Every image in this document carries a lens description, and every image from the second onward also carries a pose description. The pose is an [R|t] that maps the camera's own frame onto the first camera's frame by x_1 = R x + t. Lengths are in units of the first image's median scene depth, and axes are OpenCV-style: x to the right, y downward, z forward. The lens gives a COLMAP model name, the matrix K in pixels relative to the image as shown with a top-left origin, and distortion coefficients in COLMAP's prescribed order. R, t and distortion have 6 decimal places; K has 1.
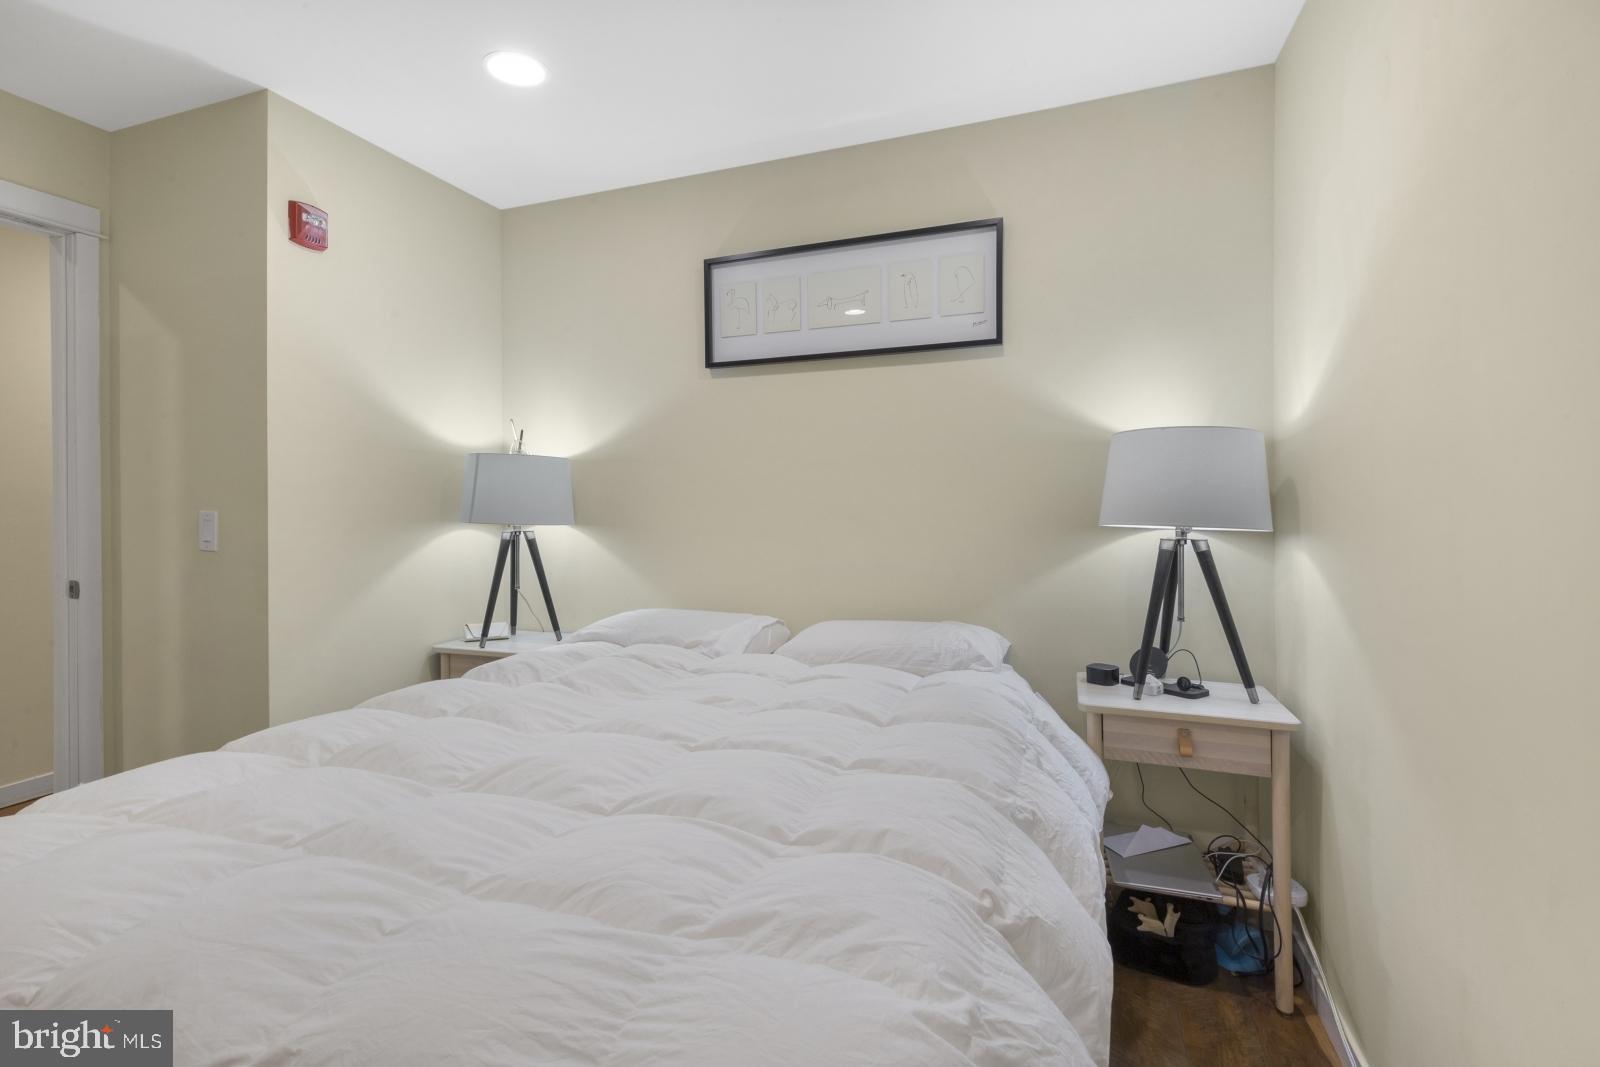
lens RADIAL K [[733.0, 0, 788.8], [0, 733.0, 505.9], [0, 0, 1]] dist [0.001898, -0.000152]
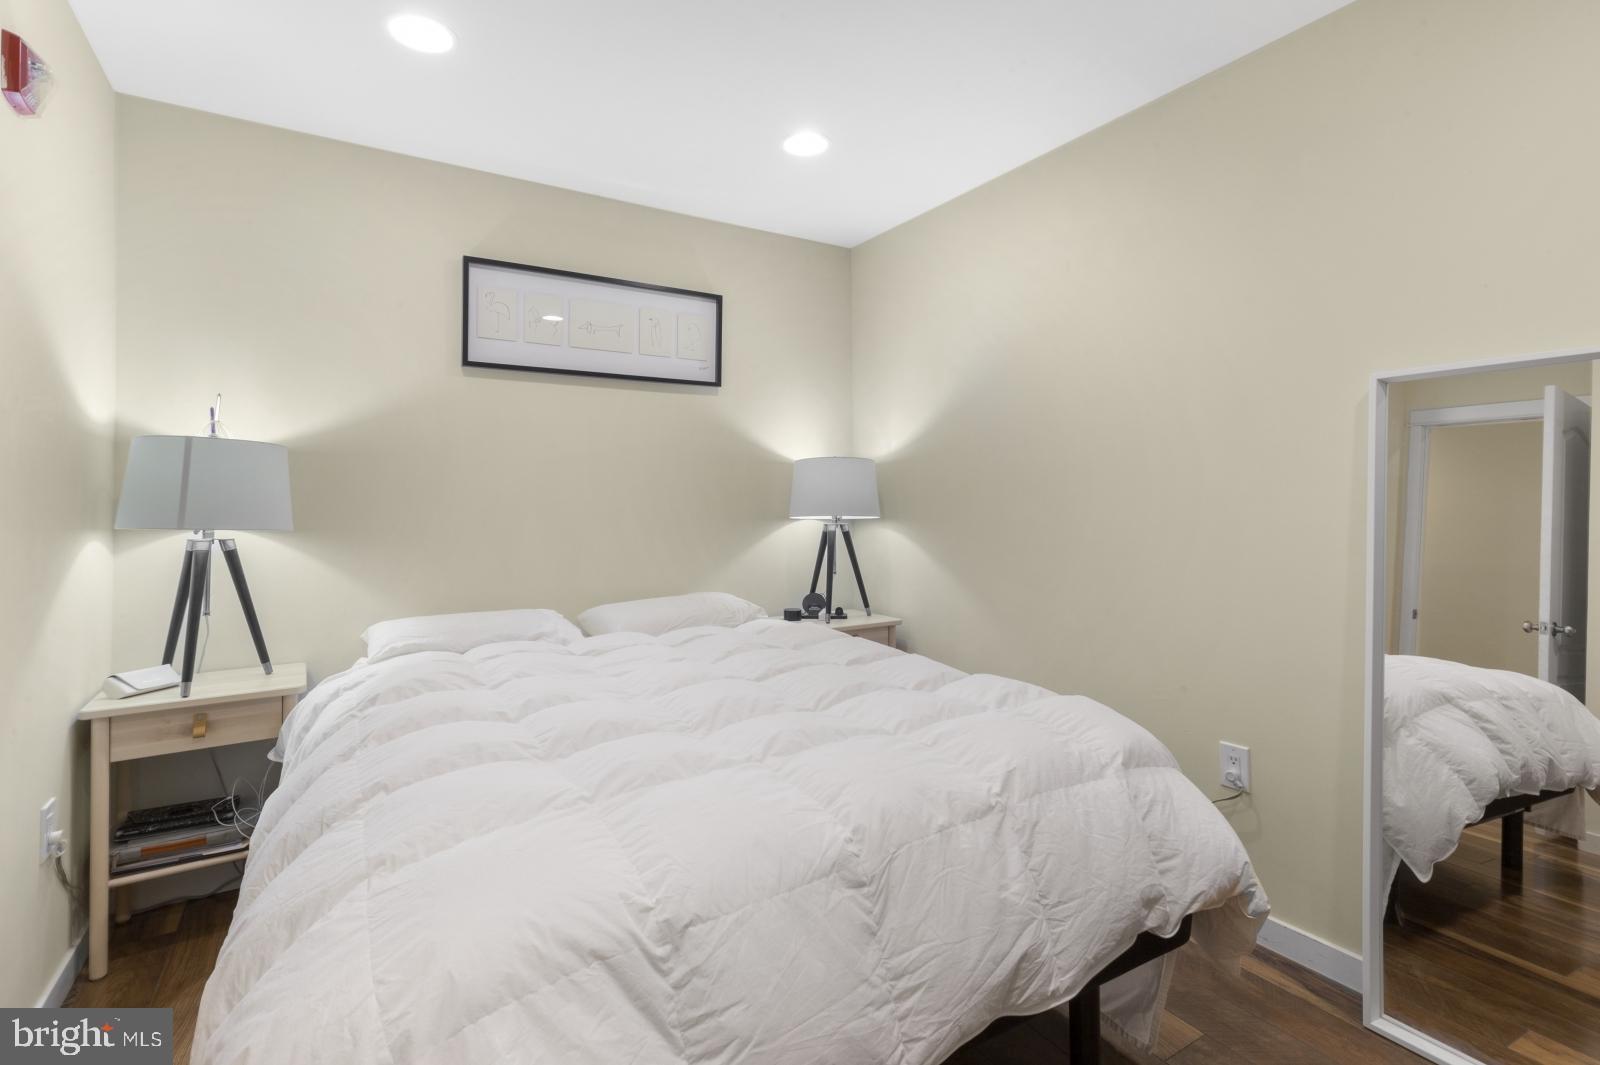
lens RADIAL K [[733.0, 0, 788.8], [0, 733.0, 504.9], [0, 0, 1]] dist [0.001898, -0.000152]
pose [[0.609148, -0.003371, 0.793050, -0.651567], [0.004103, 0.999991, 0.001099, -0.001468], [-0.793046, 0.002584, 0.609156, 0.060106]]
